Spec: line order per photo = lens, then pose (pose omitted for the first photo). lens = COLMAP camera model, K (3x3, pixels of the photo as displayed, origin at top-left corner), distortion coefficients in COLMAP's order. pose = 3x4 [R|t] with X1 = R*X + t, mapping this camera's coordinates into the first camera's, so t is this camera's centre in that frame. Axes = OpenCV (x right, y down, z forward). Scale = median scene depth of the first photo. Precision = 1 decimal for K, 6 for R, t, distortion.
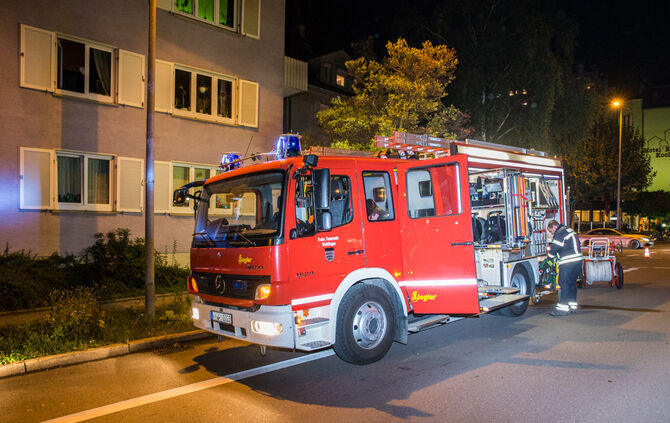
lens RADIAL K [[456.7, 0, 334.7], [0, 456.7, 220.2], [0, 0, 1]] dist [-0.095223, 0.091418]
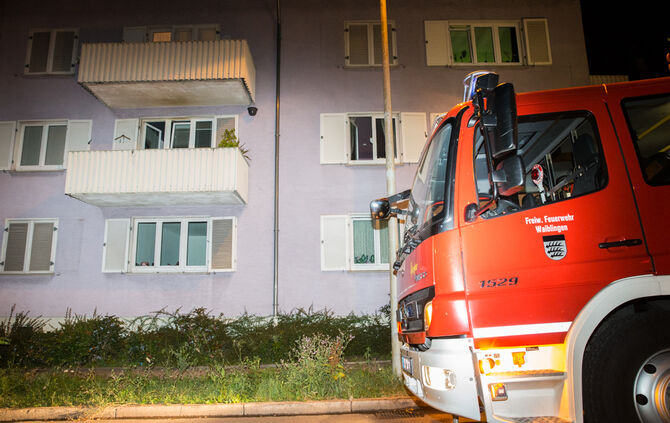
lens RADIAL K [[456.7, 0, 334.7], [0, 456.7, 220.2], [0, 0, 1]] dist [-0.095223, 0.091418]
pose [[0.743283, -0.146323, -0.652779, 0.128156], [0.034427, 0.982860, -0.181112, 0.115267], [0.668091, 0.112145, 0.735580, 0.388209]]
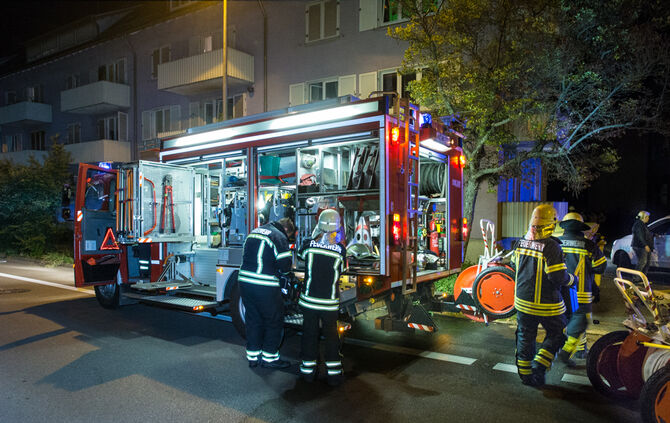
lens RADIAL K [[456.7, 0, 334.7], [0, 456.7, 220.2], [0, 0, 1]] dist [-0.095223, 0.091418]
pose [[0.241065, -0.030493, -0.970030, 1.773376], [-0.064670, 0.996780, -0.047405, 0.151361], [0.968352, 0.074160, 0.238317, 1.857975]]
